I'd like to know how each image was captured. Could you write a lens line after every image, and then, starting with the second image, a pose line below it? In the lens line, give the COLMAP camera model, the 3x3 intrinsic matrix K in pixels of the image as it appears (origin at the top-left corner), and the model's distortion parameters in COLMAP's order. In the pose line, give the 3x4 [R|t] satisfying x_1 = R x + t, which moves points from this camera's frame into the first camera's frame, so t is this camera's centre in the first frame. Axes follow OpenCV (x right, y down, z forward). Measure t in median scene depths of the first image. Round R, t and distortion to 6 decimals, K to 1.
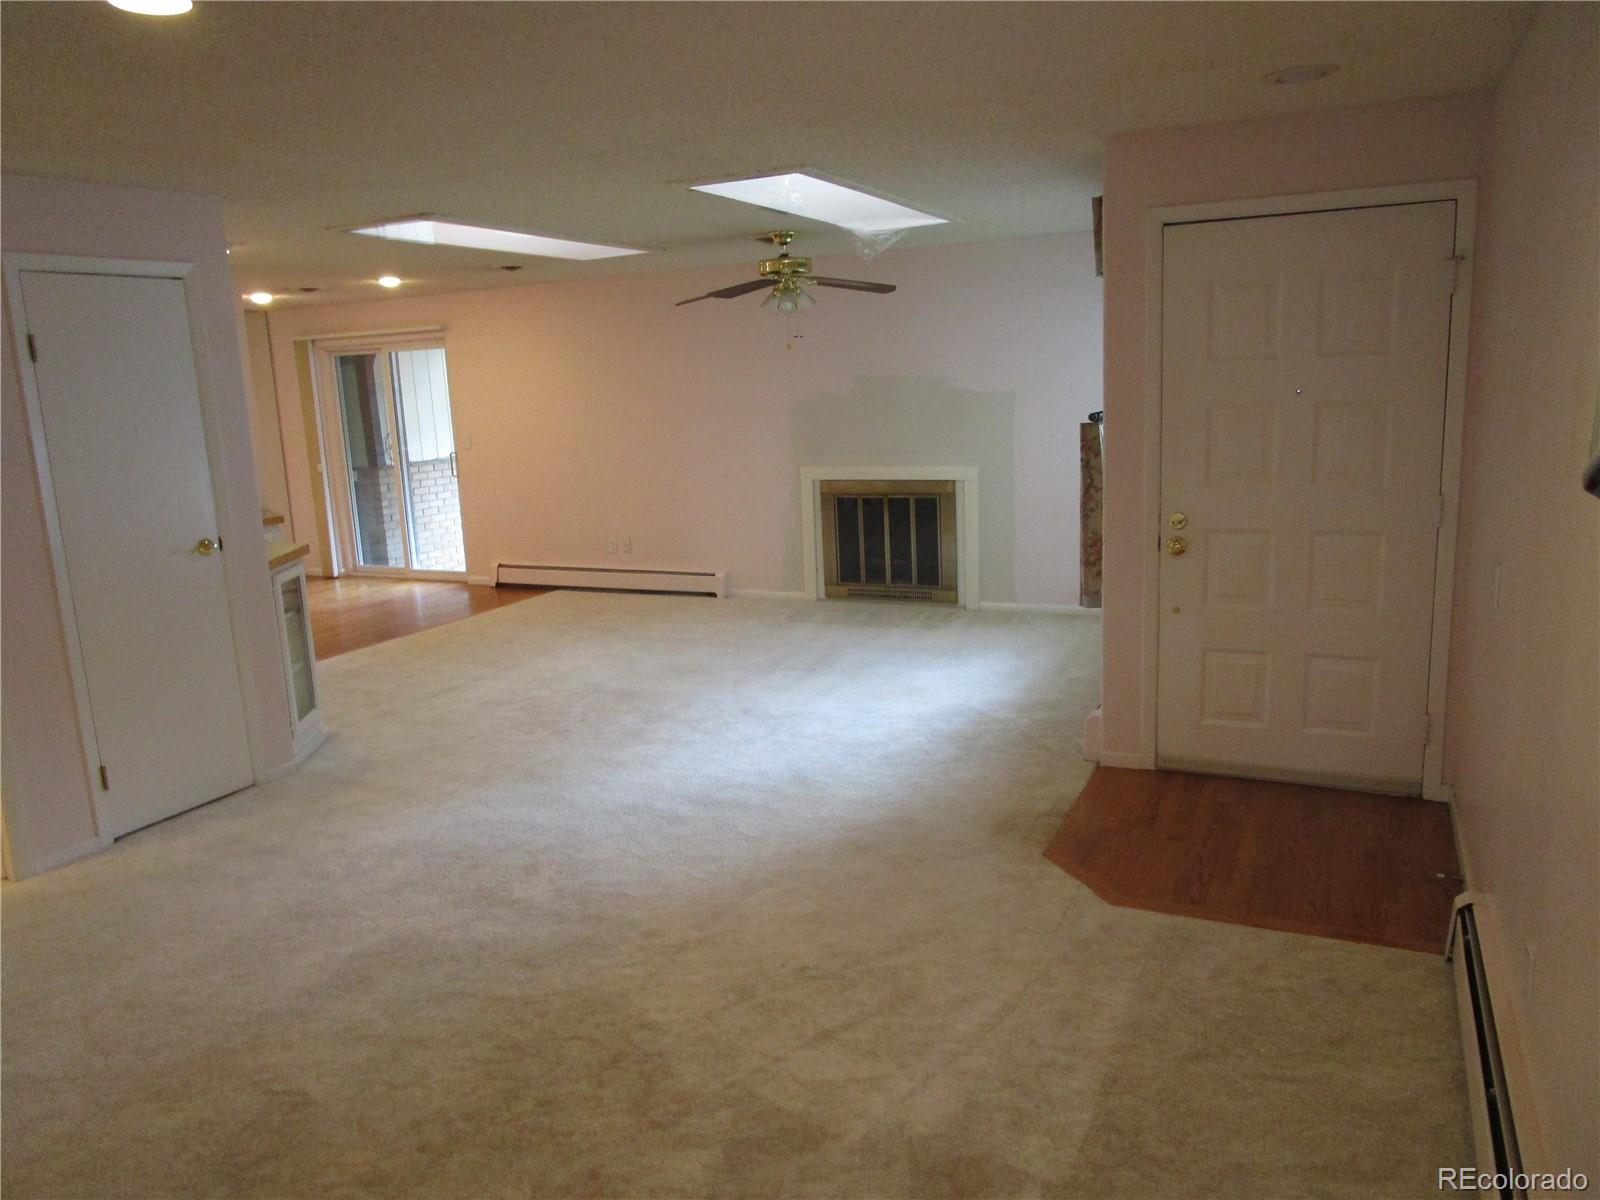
lens RADIAL K [[1140.5, 0, 800.0], [0, 1140.5, 600.0], [0, 0, 1]] dist [-0.030642, 0.011350]
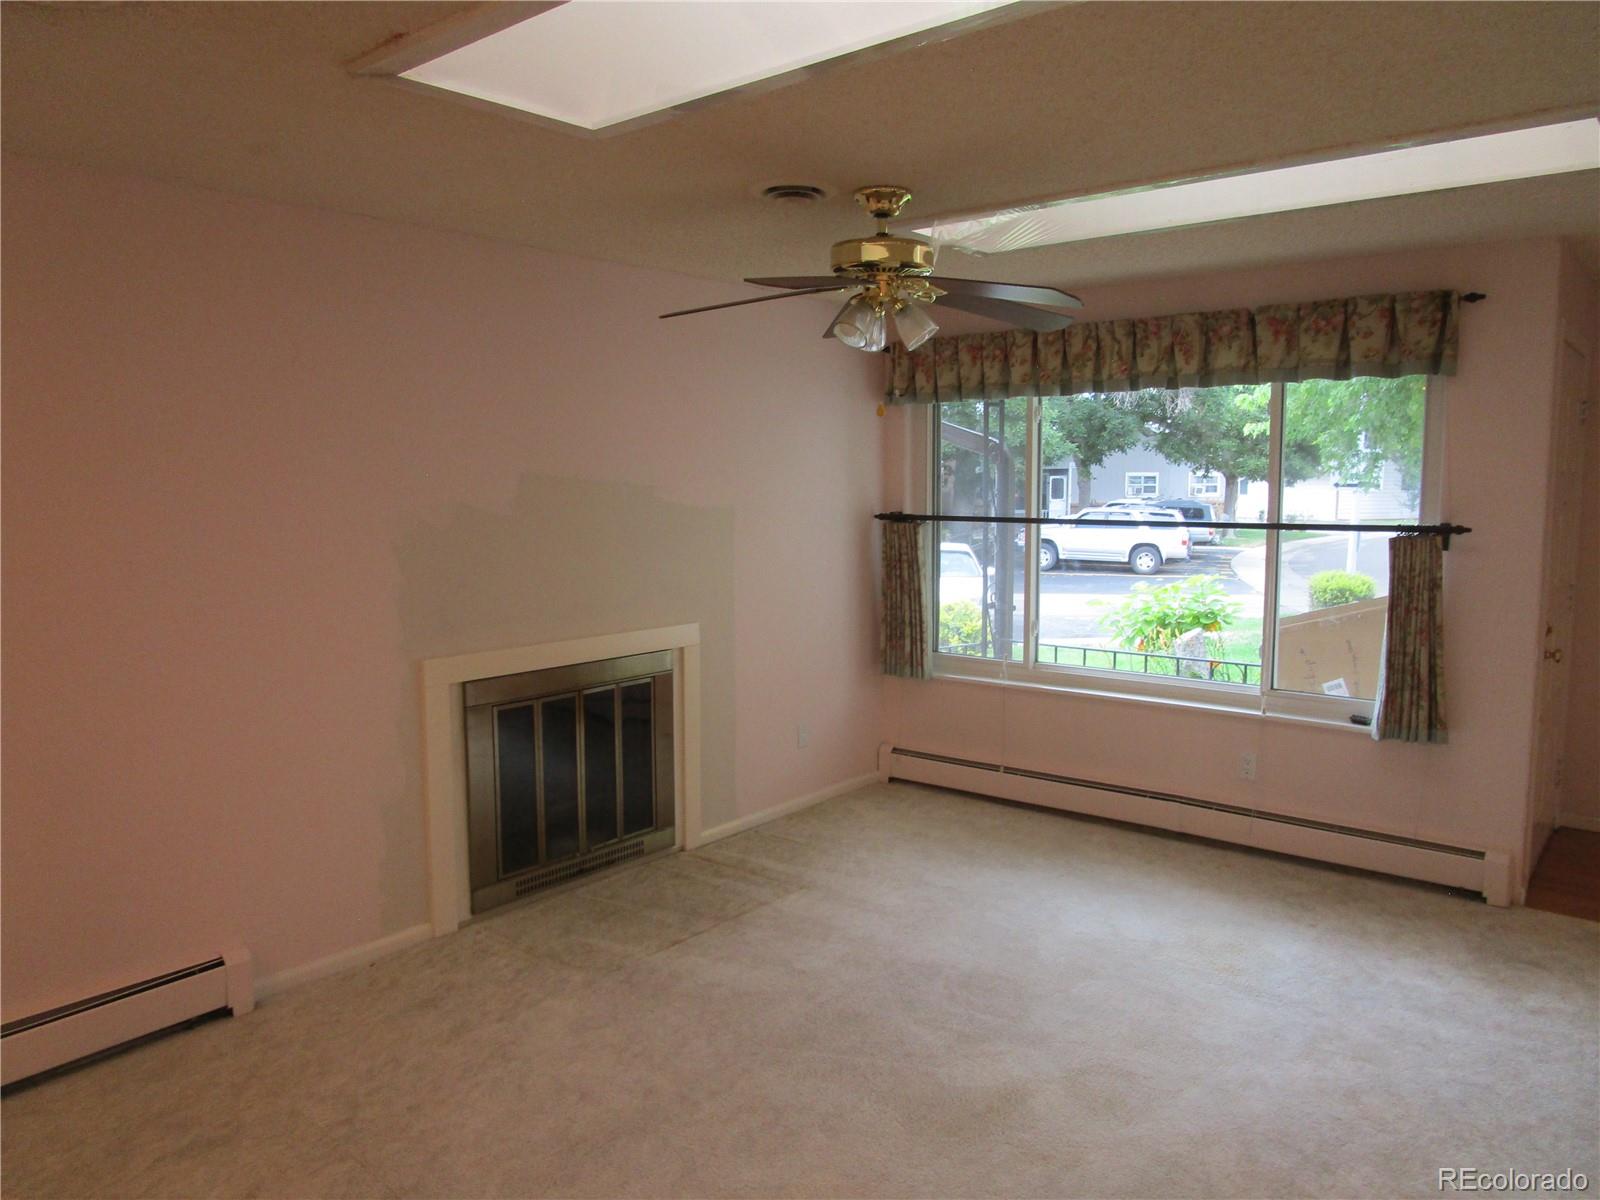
lens RADIAL K [[1140.5, 0, 800.0], [0, 1140.5, 600.0], [0, 0, 1]] dist [-0.030642, 0.011350]
pose [[0.198982, -0.068296, 0.977621, -0.427659], [0.162197, 0.986106, 0.035875, -0.134127], [-0.966488, 0.151429, 0.207295, 0.753732]]
